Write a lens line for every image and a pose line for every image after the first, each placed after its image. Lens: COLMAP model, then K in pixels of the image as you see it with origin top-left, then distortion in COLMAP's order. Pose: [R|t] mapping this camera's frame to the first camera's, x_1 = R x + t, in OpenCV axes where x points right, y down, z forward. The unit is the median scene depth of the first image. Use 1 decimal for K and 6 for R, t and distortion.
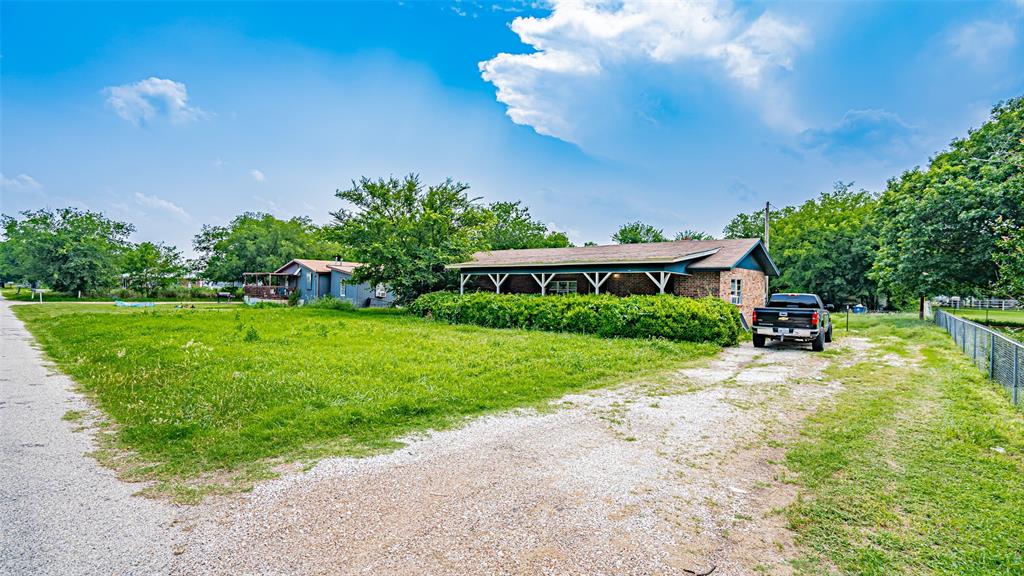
lens RADIAL K [[478.9, 0, 523.2], [0, 478.9, 292.7], [0, 0, 1]] dist [-0.040033, 0.021818]
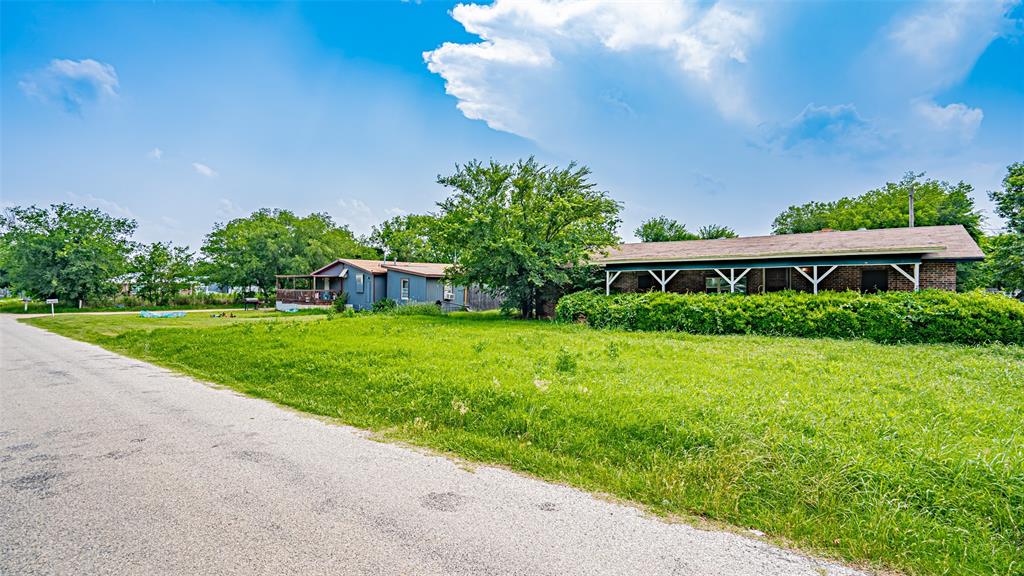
lens RADIAL K [[478.9, 0, 523.2], [0, 478.9, 292.7], [0, 0, 1]] dist [-0.040033, 0.021818]
pose [[0.997377, -0.020491, 0.069419, -0.296846], [0.020285, 0.999788, 0.003667, -0.005718], [-0.069479, -0.002249, 0.997581, 0.130054]]
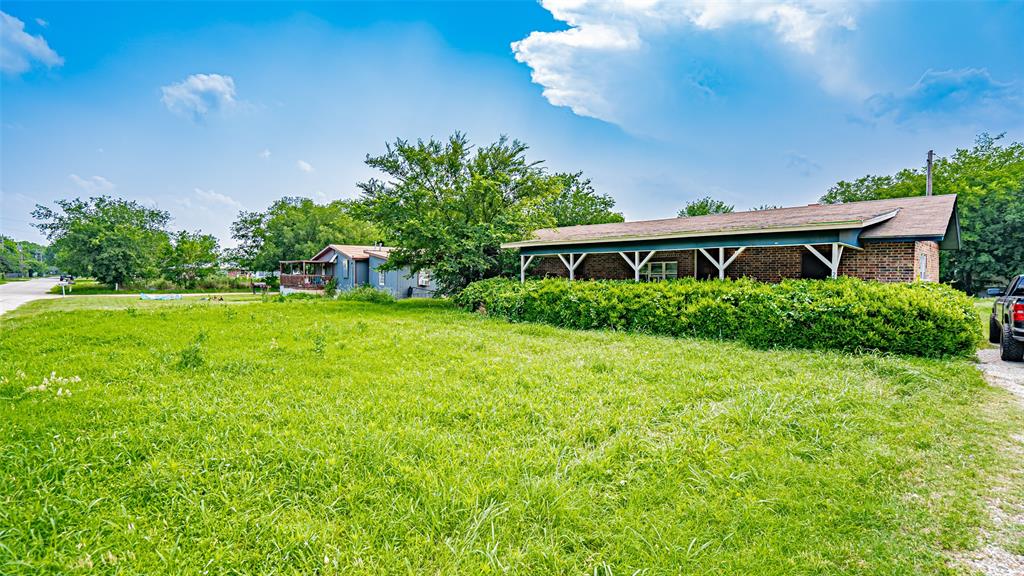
lens RADIAL K [[478.9, 0, 523.2], [0, 478.9, 292.7], [0, 0, 1]] dist [-0.040033, 0.021818]
pose [[0.995302, -0.011039, -0.096190, -0.045810], [0.013862, 0.999491, 0.028731, -0.000665], [0.095824, -0.029930, 0.994948, 0.196533]]
